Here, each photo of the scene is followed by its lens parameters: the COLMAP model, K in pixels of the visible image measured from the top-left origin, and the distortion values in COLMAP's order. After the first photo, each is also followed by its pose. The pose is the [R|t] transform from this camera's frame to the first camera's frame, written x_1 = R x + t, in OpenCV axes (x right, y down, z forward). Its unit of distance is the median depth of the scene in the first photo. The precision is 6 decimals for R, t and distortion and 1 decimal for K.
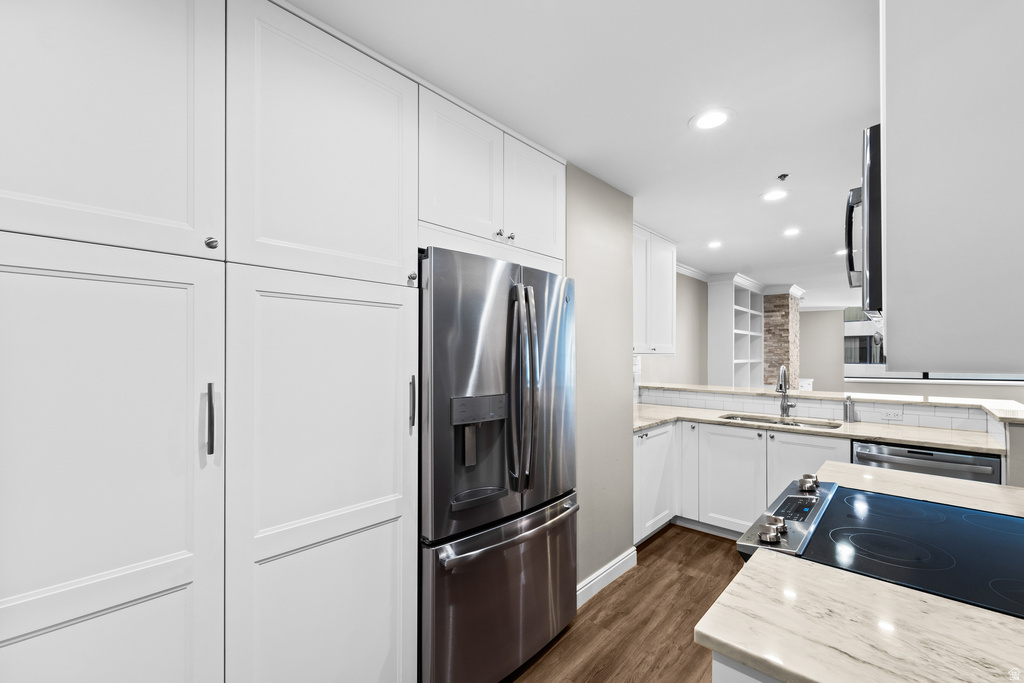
lens RADIAL K [[426.0, 0, 544.9], [0, 426.0, 358.1], [0, 0, 1]] dist [0.007532, -0.003228]
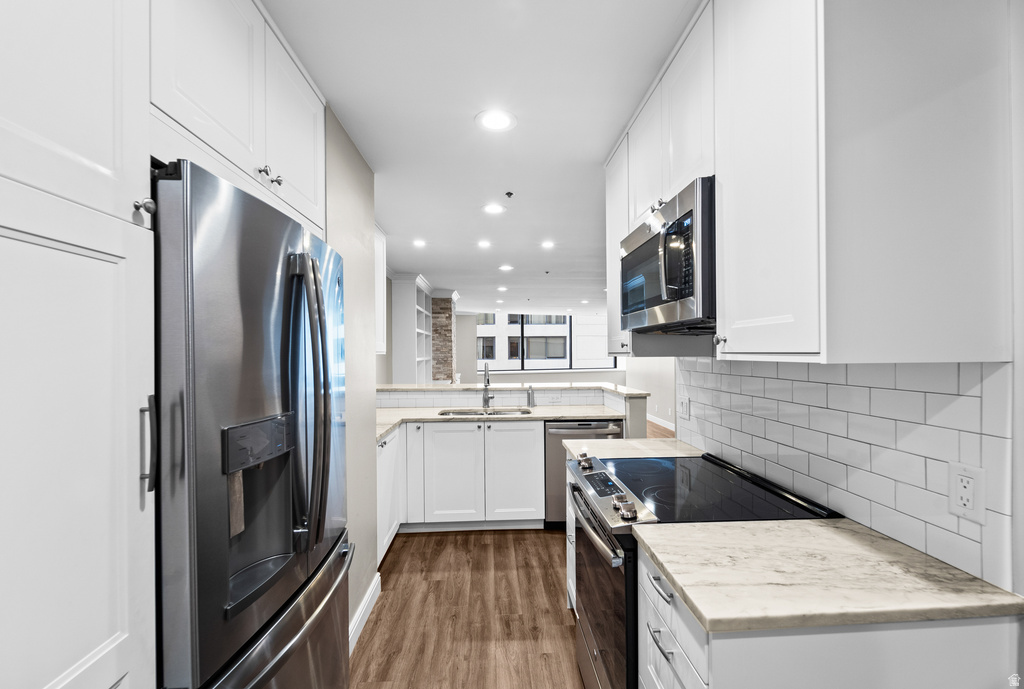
lens RADIAL K [[426.0, 0, 530.9], [0, 426.0, 355.9], [0, 0, 1]] dist [0.007532, -0.003228]
pose [[0.707831, -0.010540, 0.706303, -0.167948], [0.011216, 0.999930, 0.003681, -0.002179], [-0.706293, 0.005317, 0.707900, 0.141640]]
